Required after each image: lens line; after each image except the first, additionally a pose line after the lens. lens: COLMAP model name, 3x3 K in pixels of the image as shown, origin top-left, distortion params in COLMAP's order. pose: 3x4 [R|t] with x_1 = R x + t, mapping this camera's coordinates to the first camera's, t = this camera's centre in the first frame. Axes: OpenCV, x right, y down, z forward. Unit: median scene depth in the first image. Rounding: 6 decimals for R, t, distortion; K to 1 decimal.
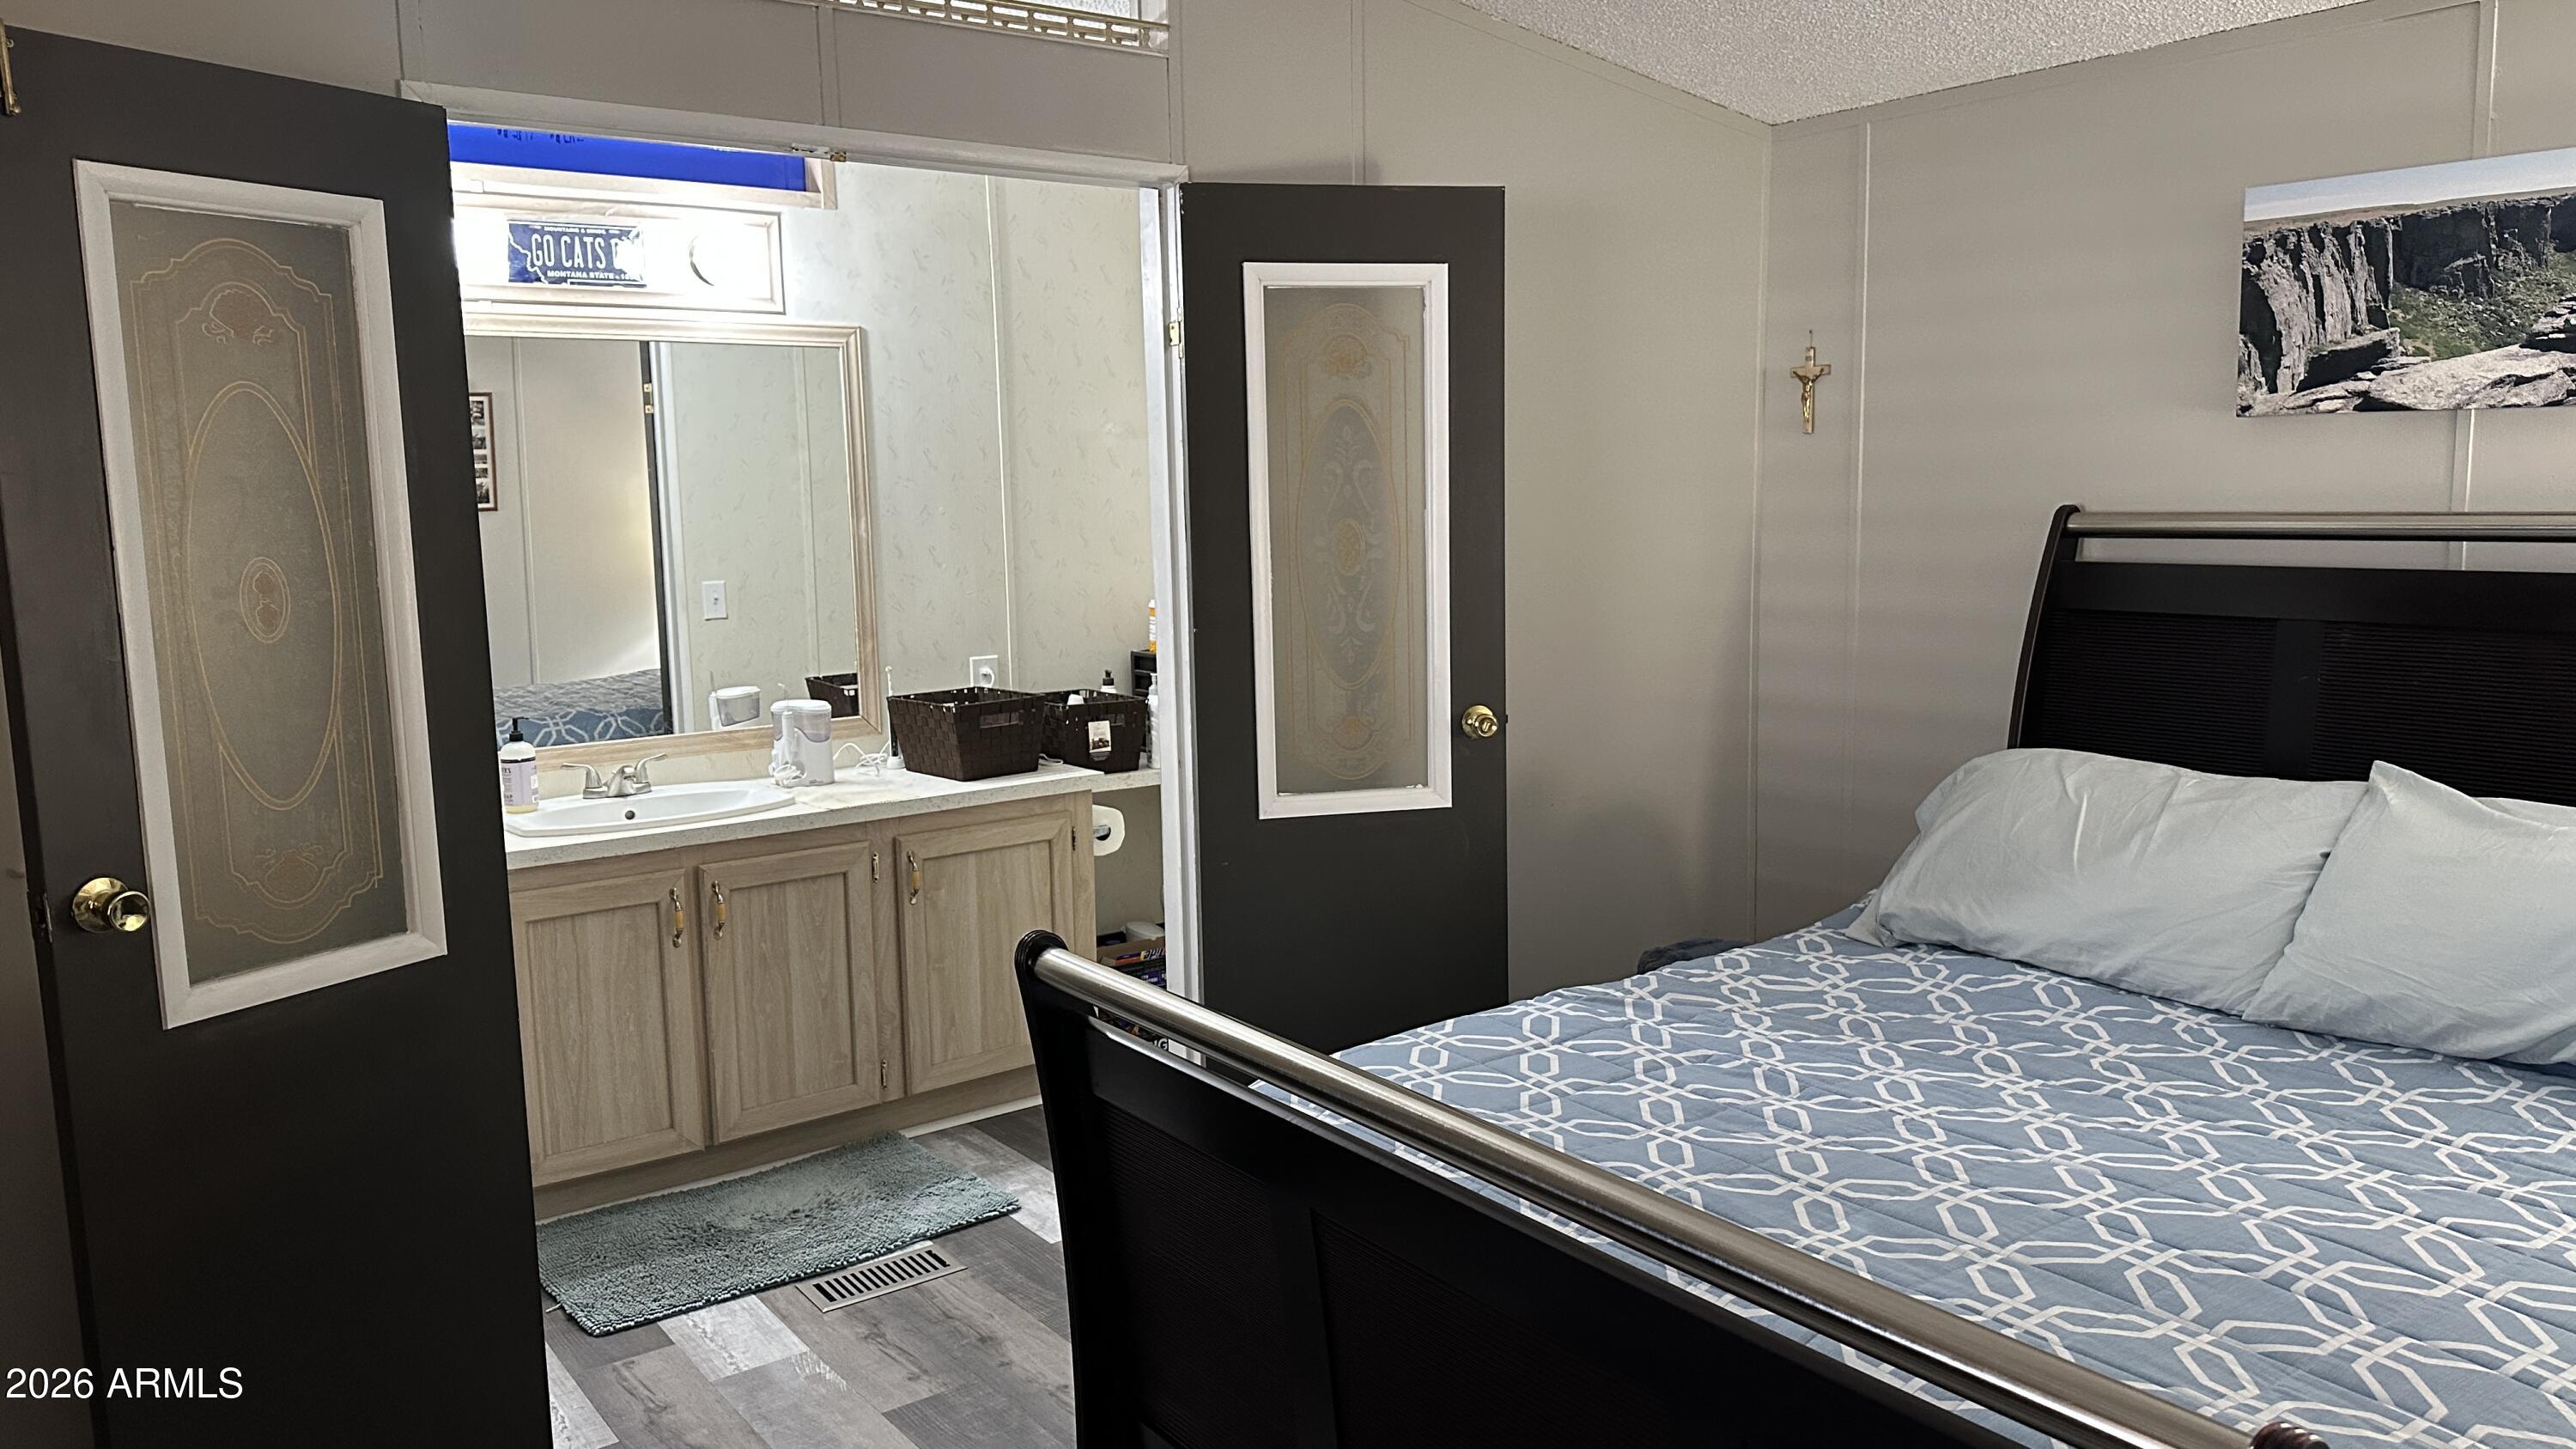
lens RADIAL K [[1797.9, 0, 1291.4], [0, 1797.9, 712.4], [0, 0, 1]] dist [0.081955, -0.108277]
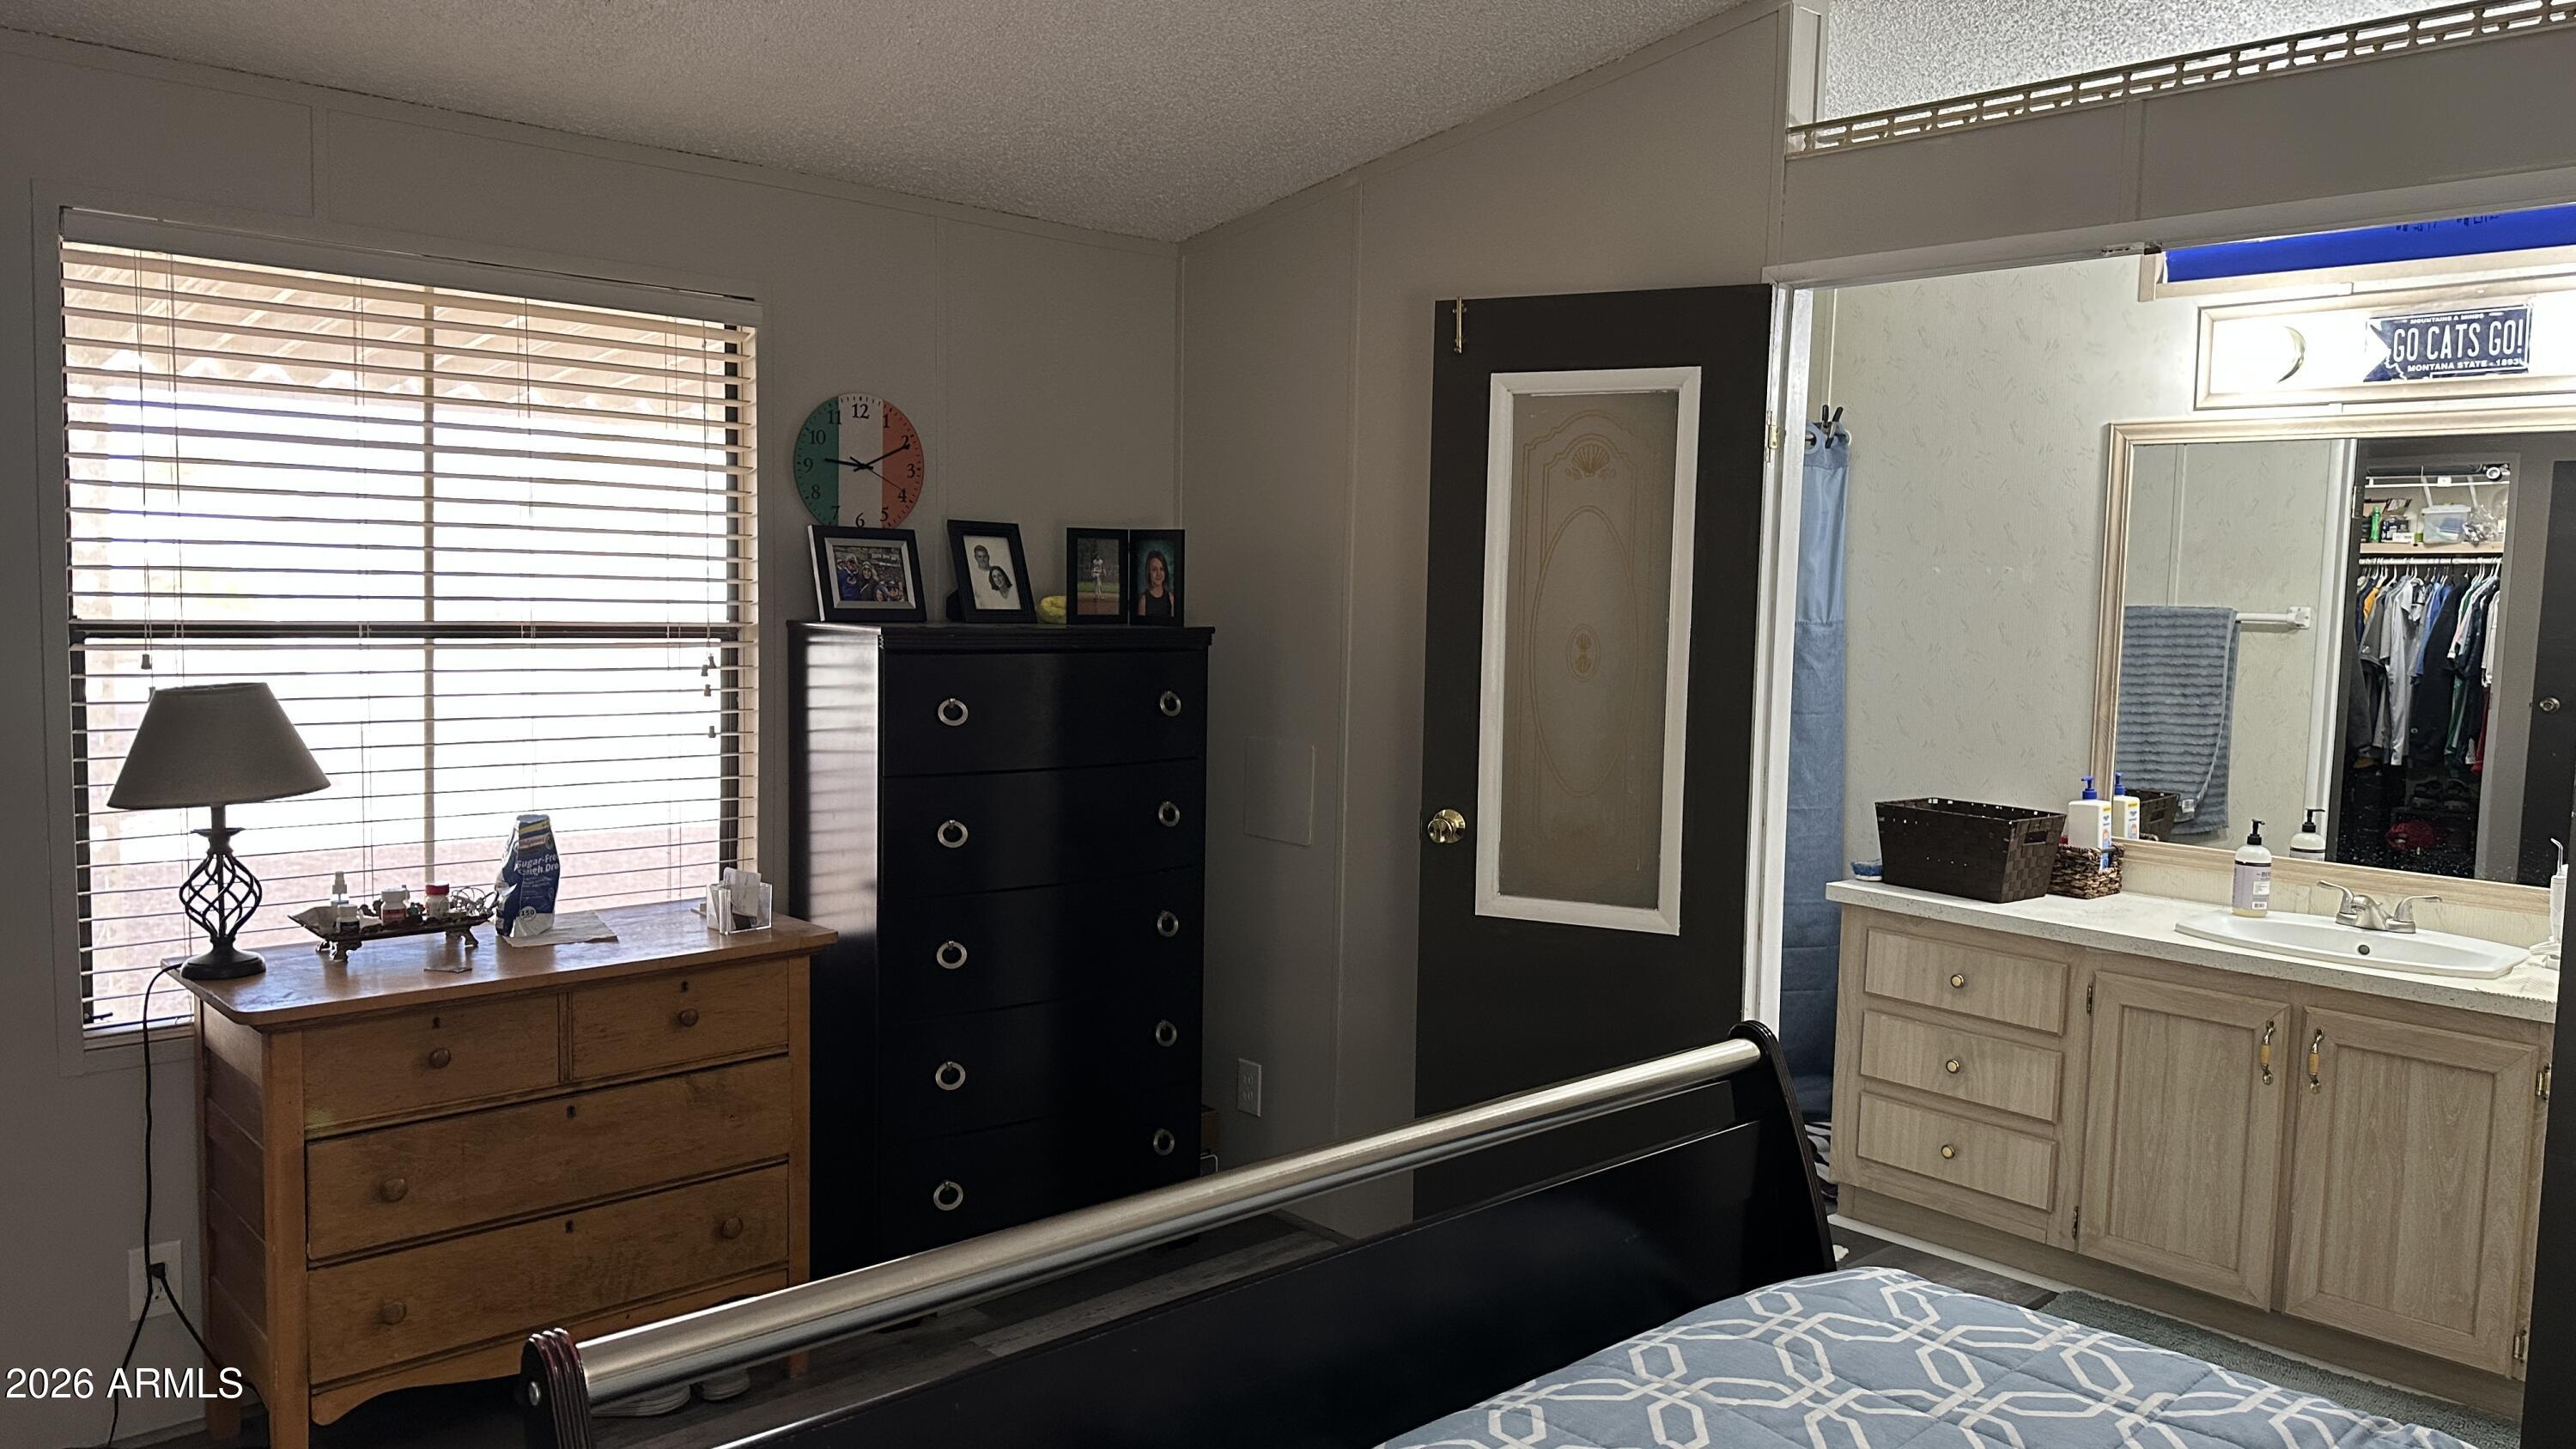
lens RADIAL K [[1797.9, 0, 1292.7], [0, 1797.9, 725.8], [0, 0, 1]] dist [0.081955, -0.108277]
pose [[0.103339, 0.107787, -0.988789, 0.583551], [-0.152489, 0.984076, 0.091336, -0.069096], [0.982888, 0.141341, 0.118130, 0.417532]]
